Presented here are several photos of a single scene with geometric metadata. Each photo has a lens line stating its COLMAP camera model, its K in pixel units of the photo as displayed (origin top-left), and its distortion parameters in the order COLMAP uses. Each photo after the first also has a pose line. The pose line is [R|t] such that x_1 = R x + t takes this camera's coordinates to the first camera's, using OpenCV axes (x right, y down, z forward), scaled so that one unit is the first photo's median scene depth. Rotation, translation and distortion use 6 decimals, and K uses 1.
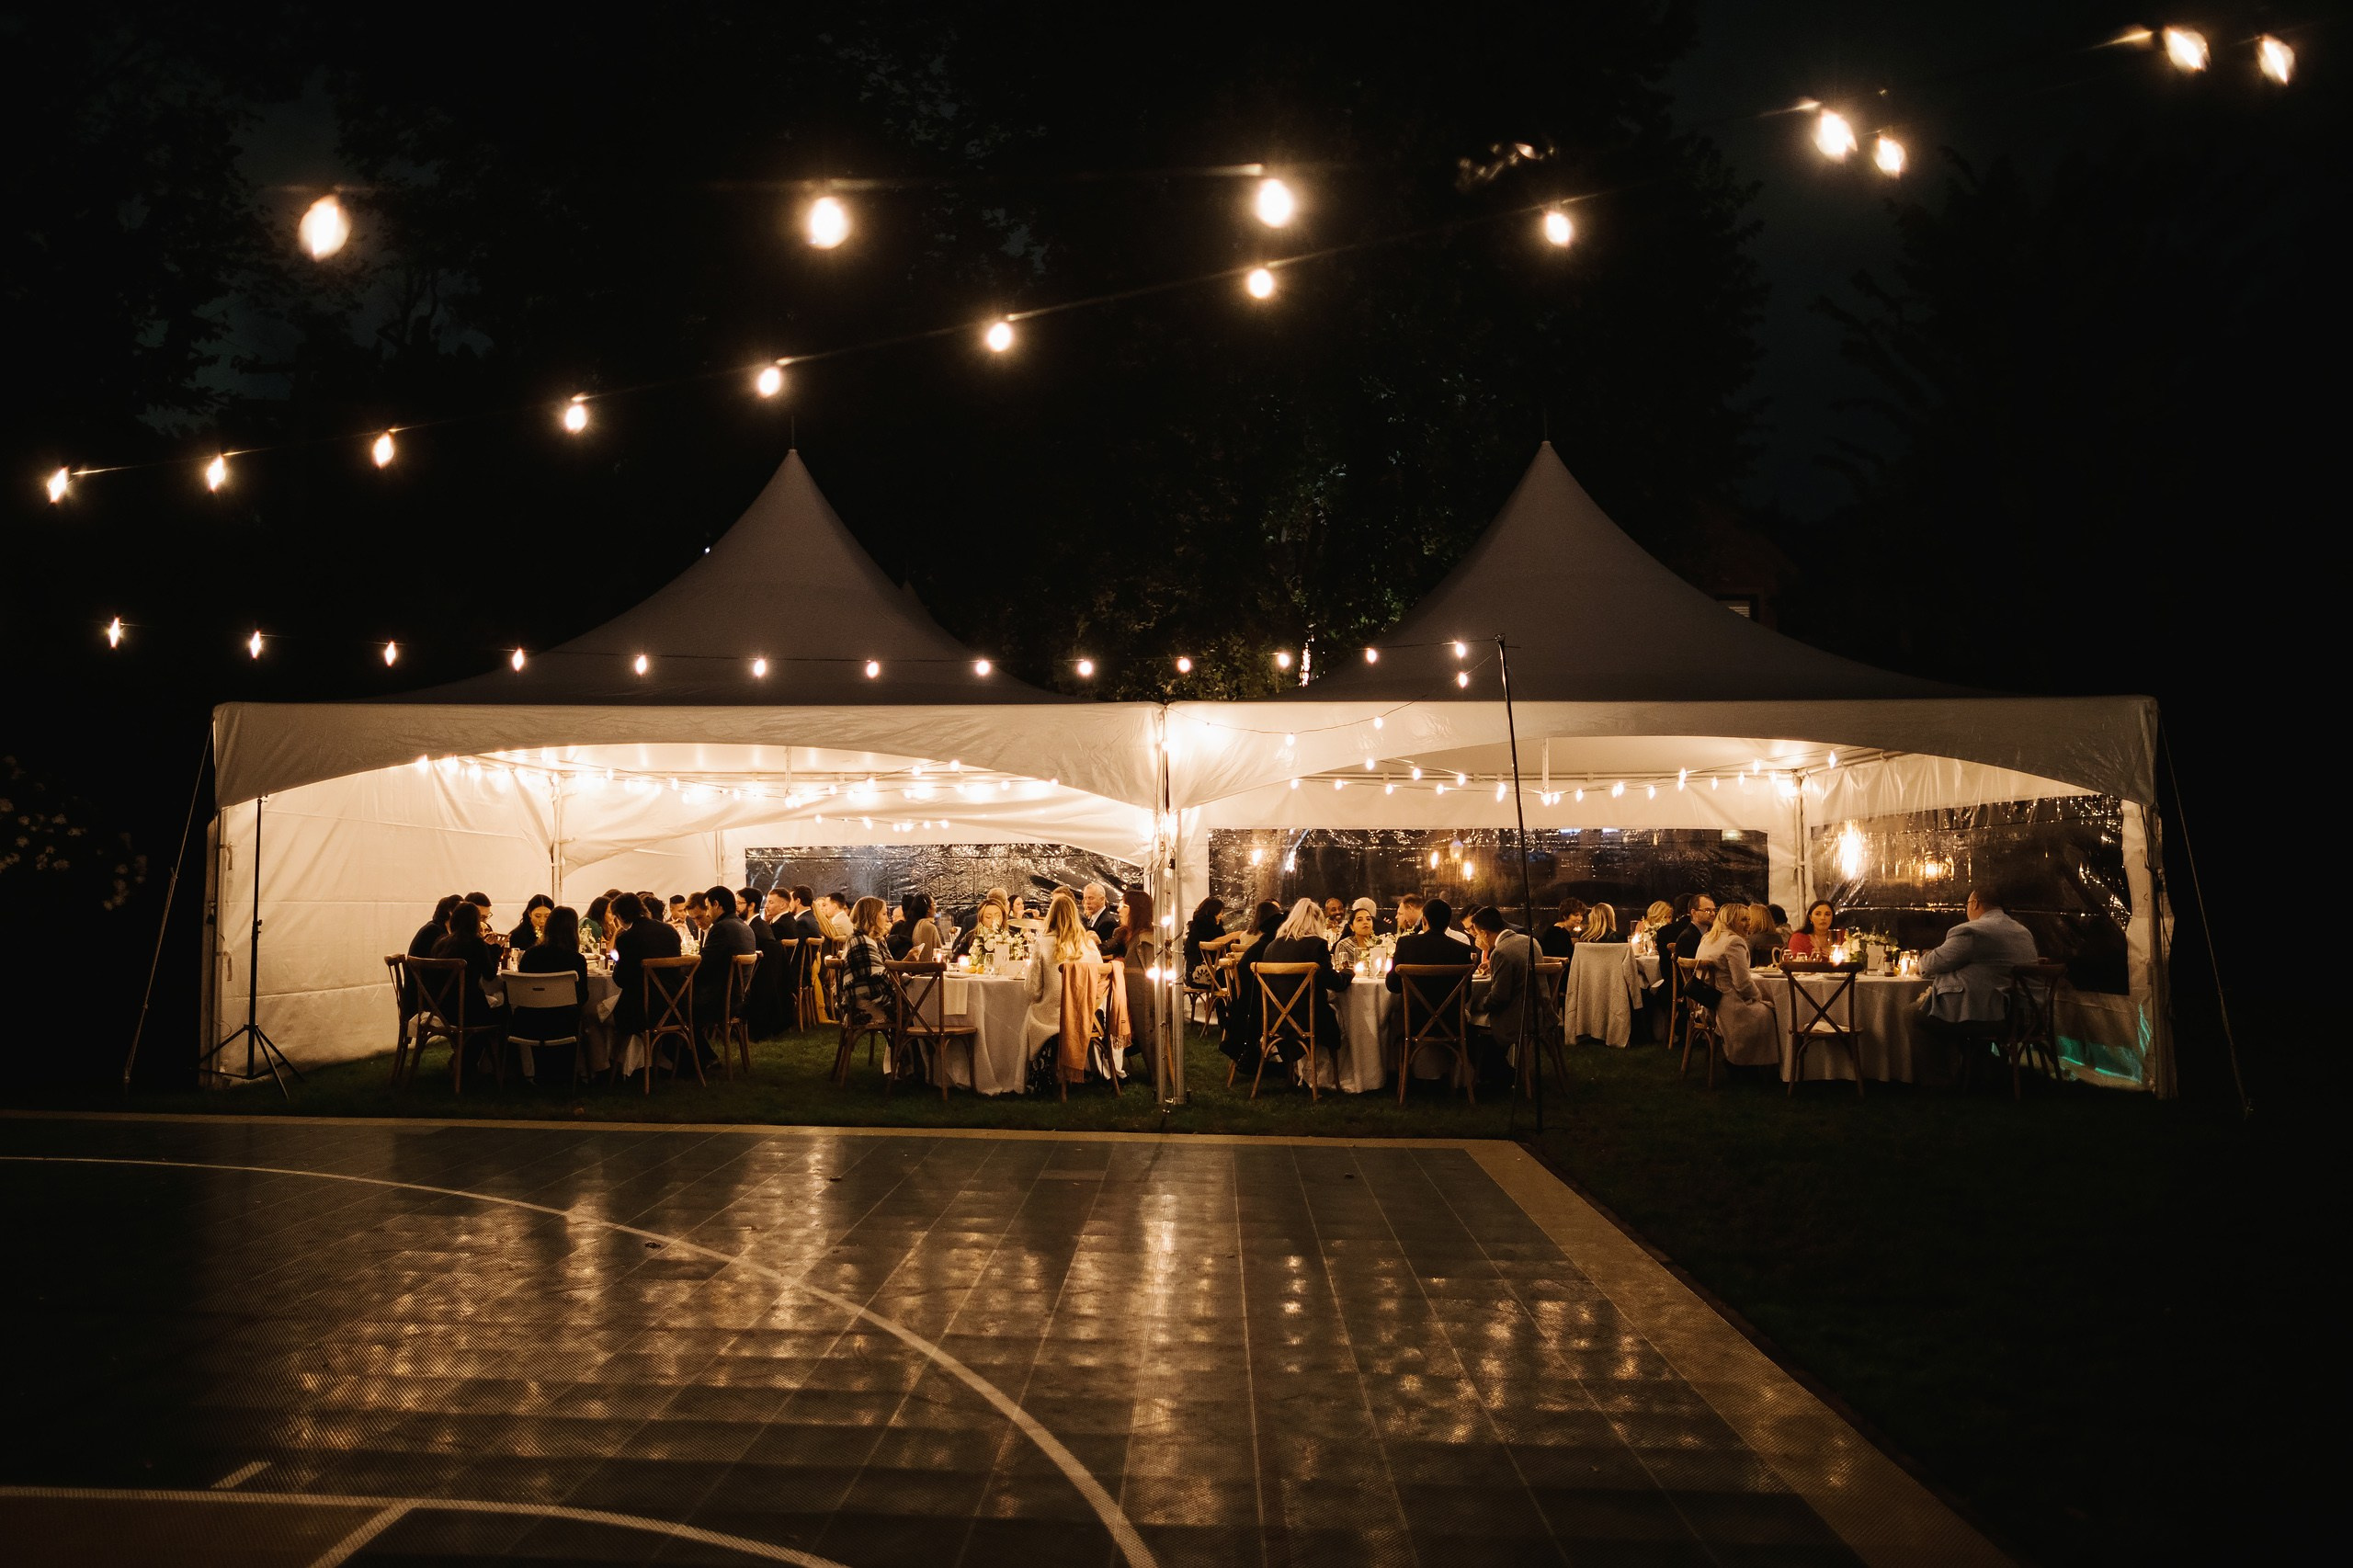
lens RADIAL K [[1707.5, 0, 1169.2], [0, 1707.5, 750.2], [0, 0, 1]] dist [-0.070092, 0.086388]
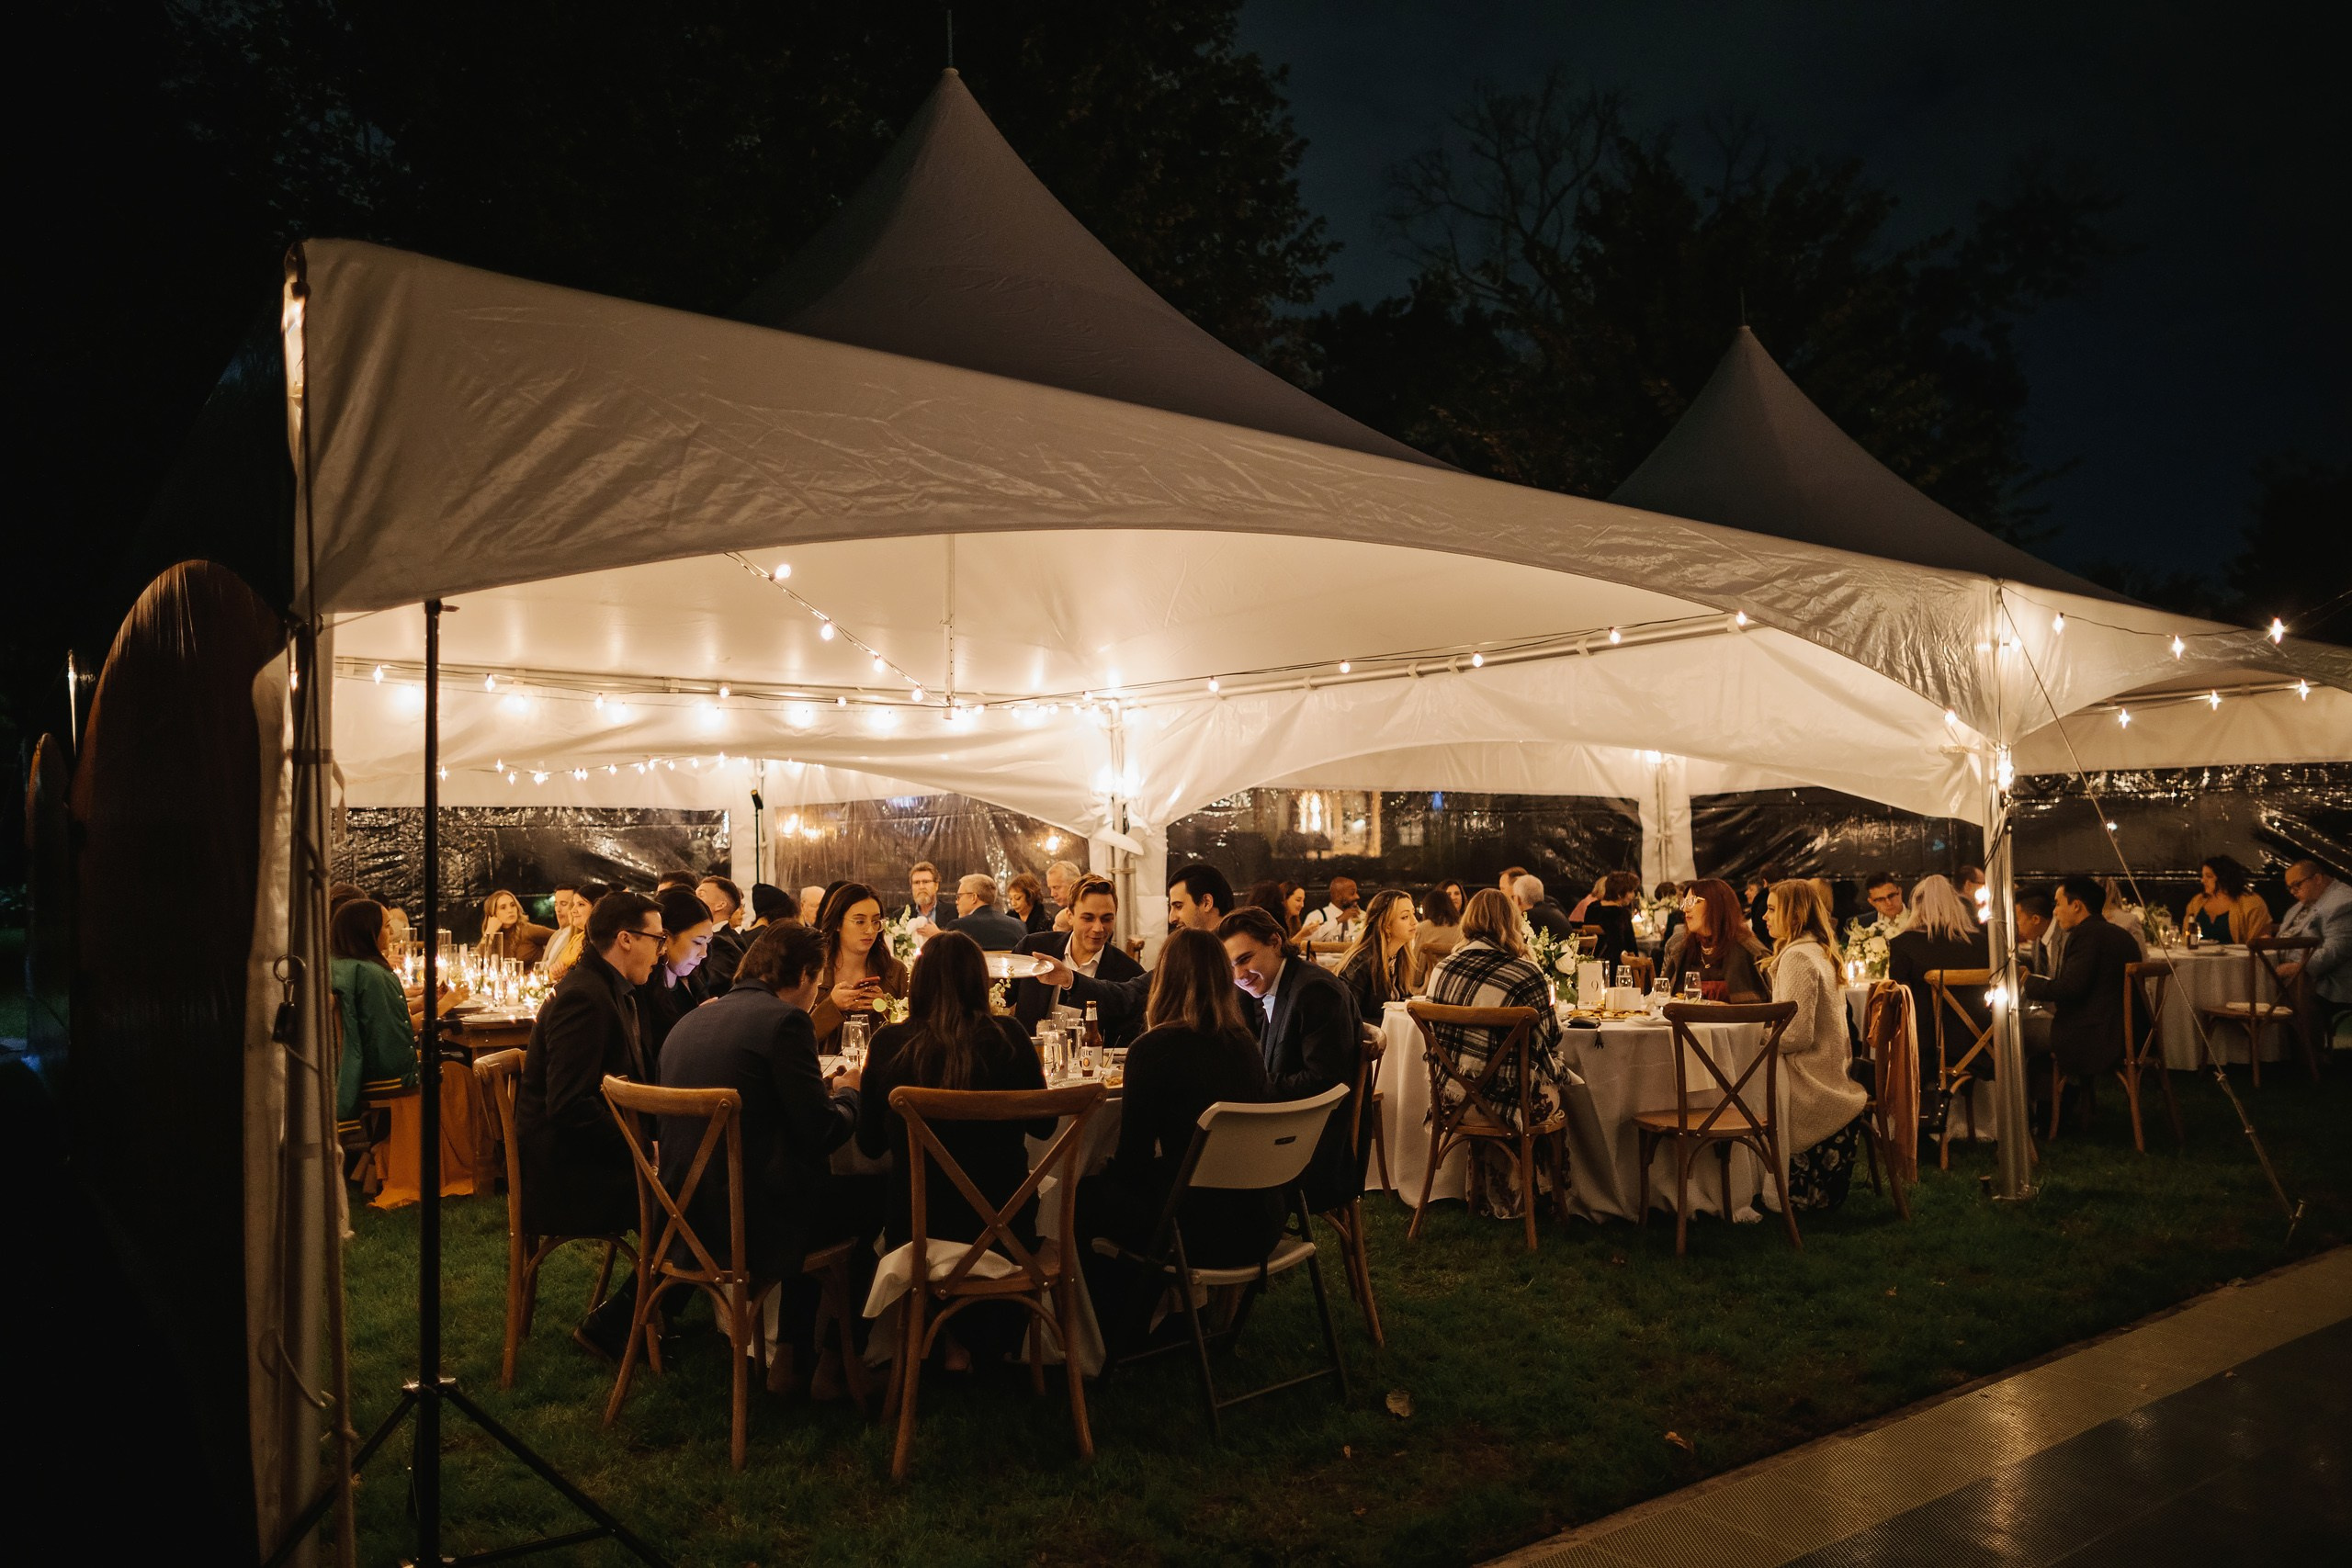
lens RADIAL K [[1609.1, 0, 1143.7], [0, 1609.1, 787.3], [0, 0, 1]] dist [-0.003438, -0.000573]
pose [[0.791850, 0.016297, 0.610498, -0.608667], [-0.037401, 0.999062, 0.021841, 0.049367], [-0.609570, -0.040128, 0.791716, 0.700293]]
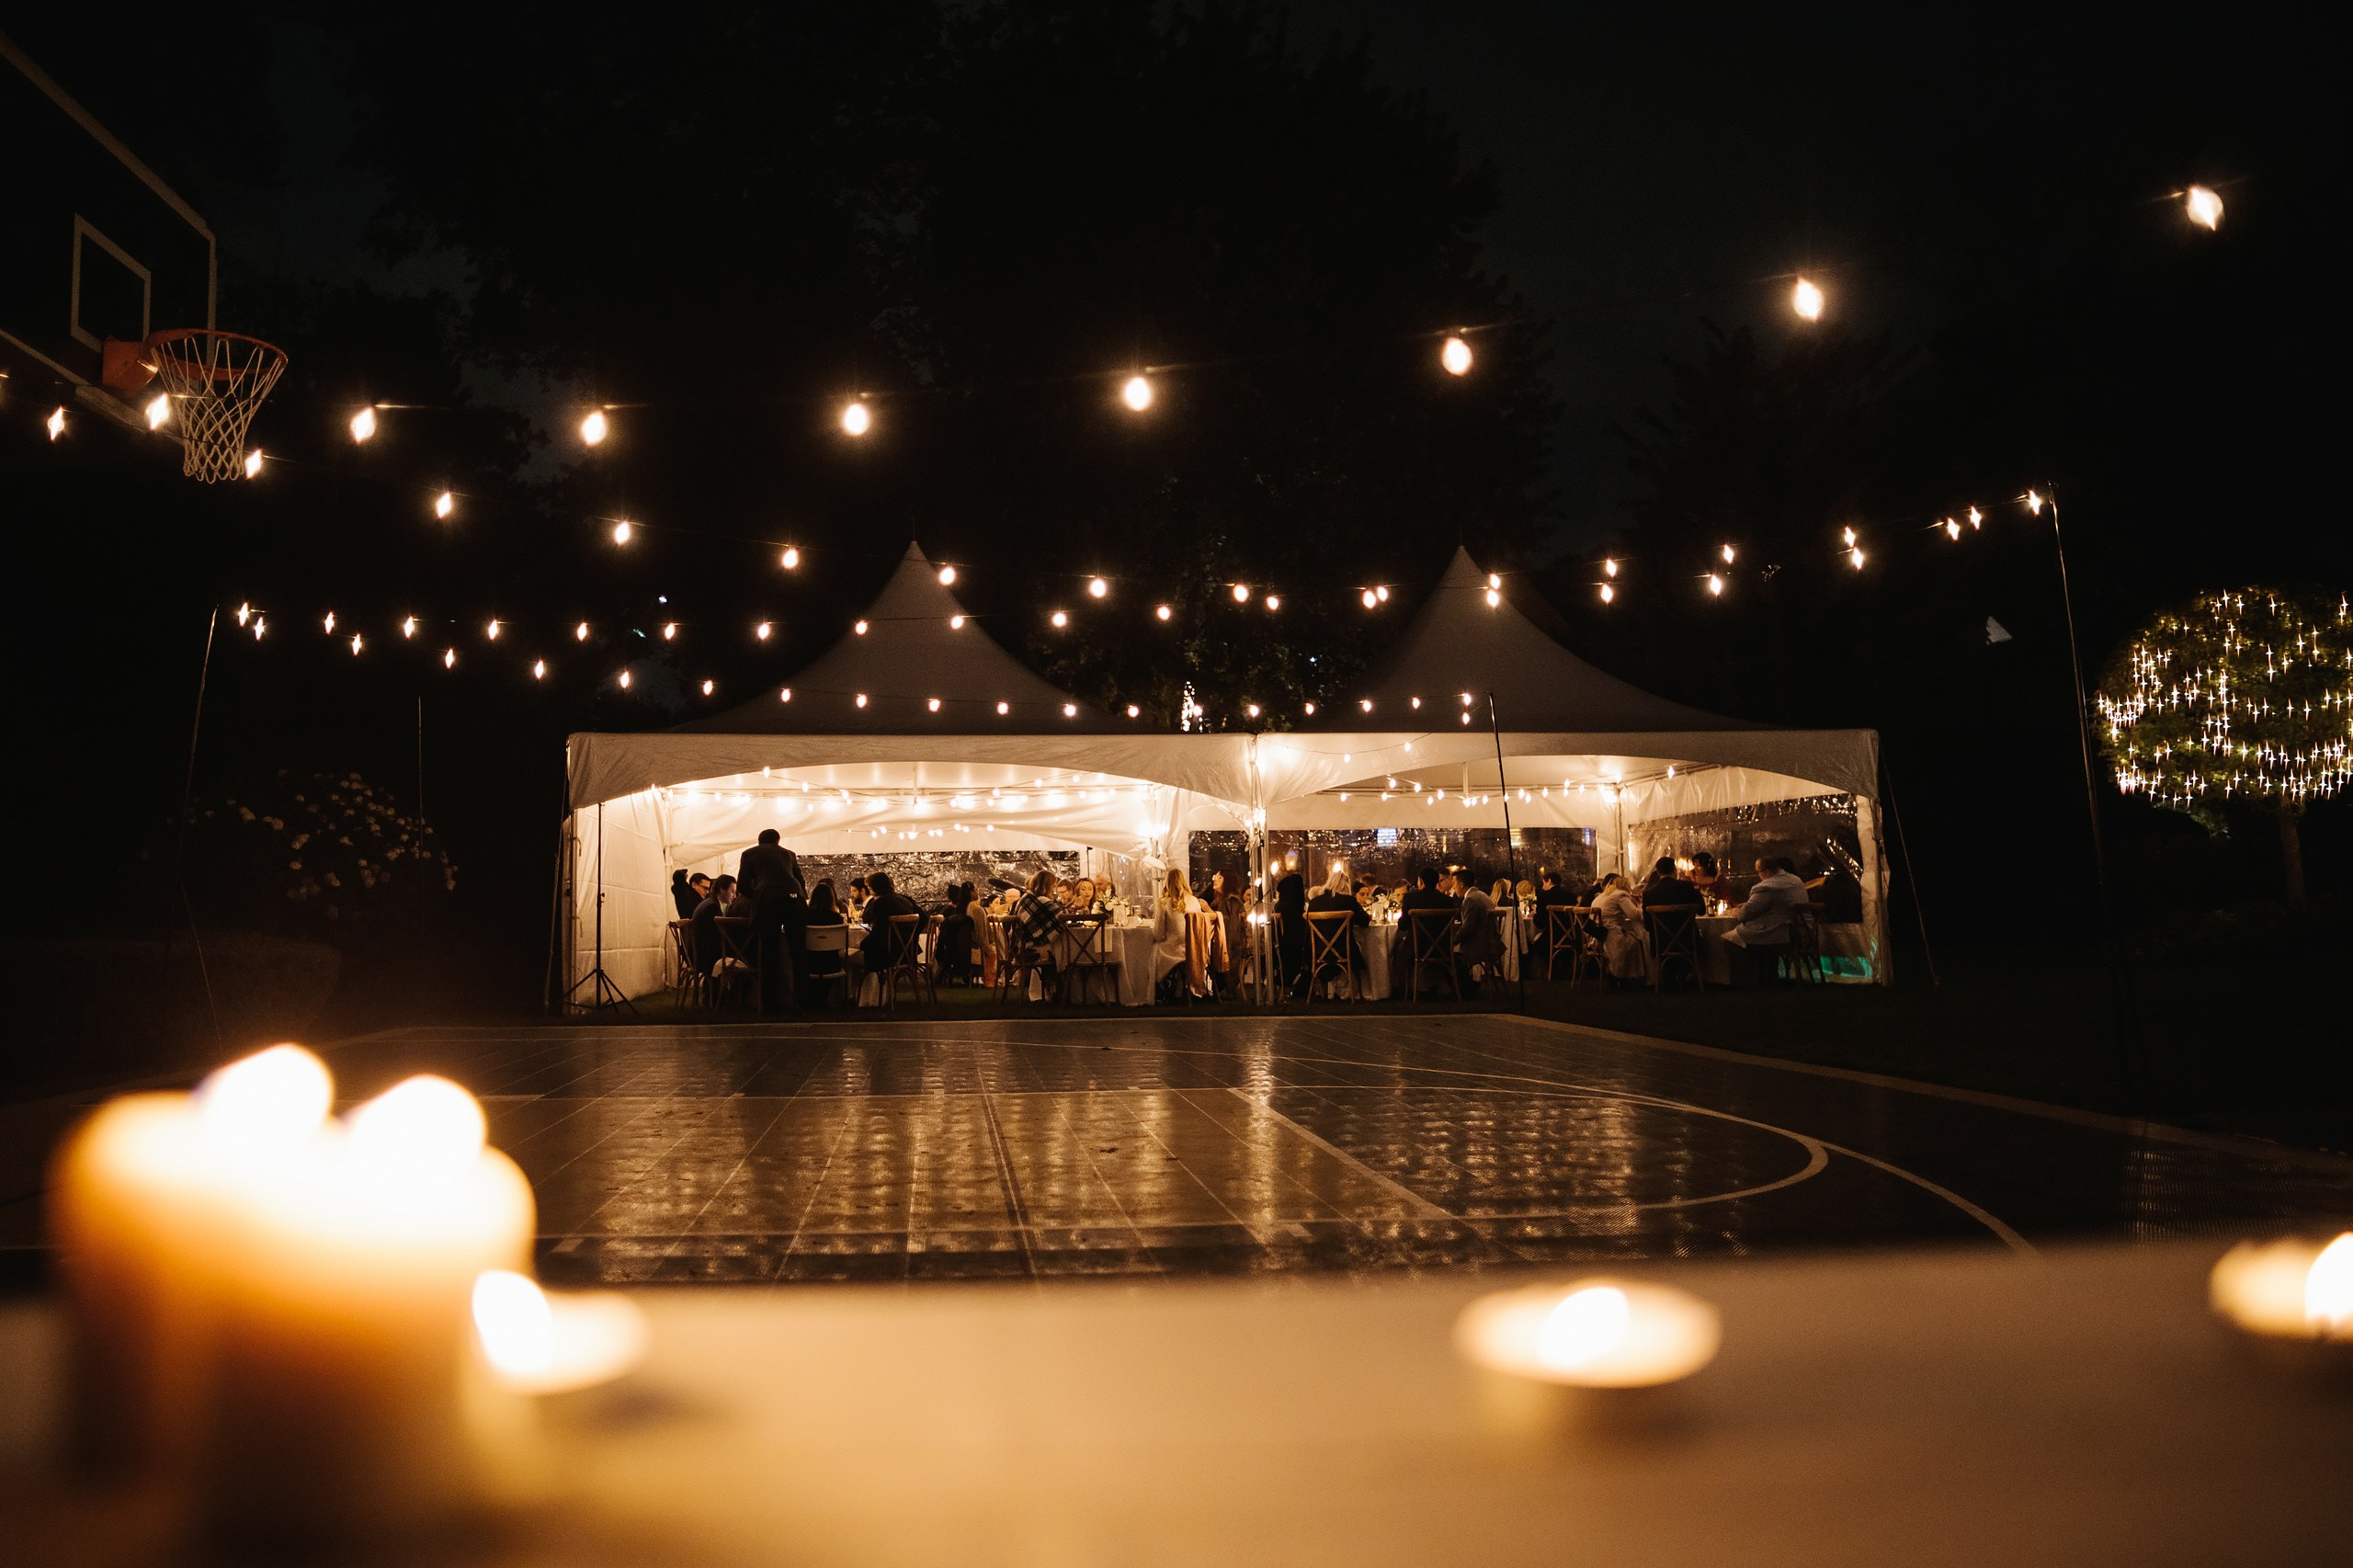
lens RADIAL K [[1707.5, 0, 1169.2], [0, 1707.5, 750.2], [0, 0, 1]] dist [-0.070092, 0.086388]
pose [[0.986456, -0.001668, 0.164016, -0.309079], [0.004547, 0.999842, -0.017181, 0.011045], [-0.163962, 0.017694, 0.986308, -0.424434]]
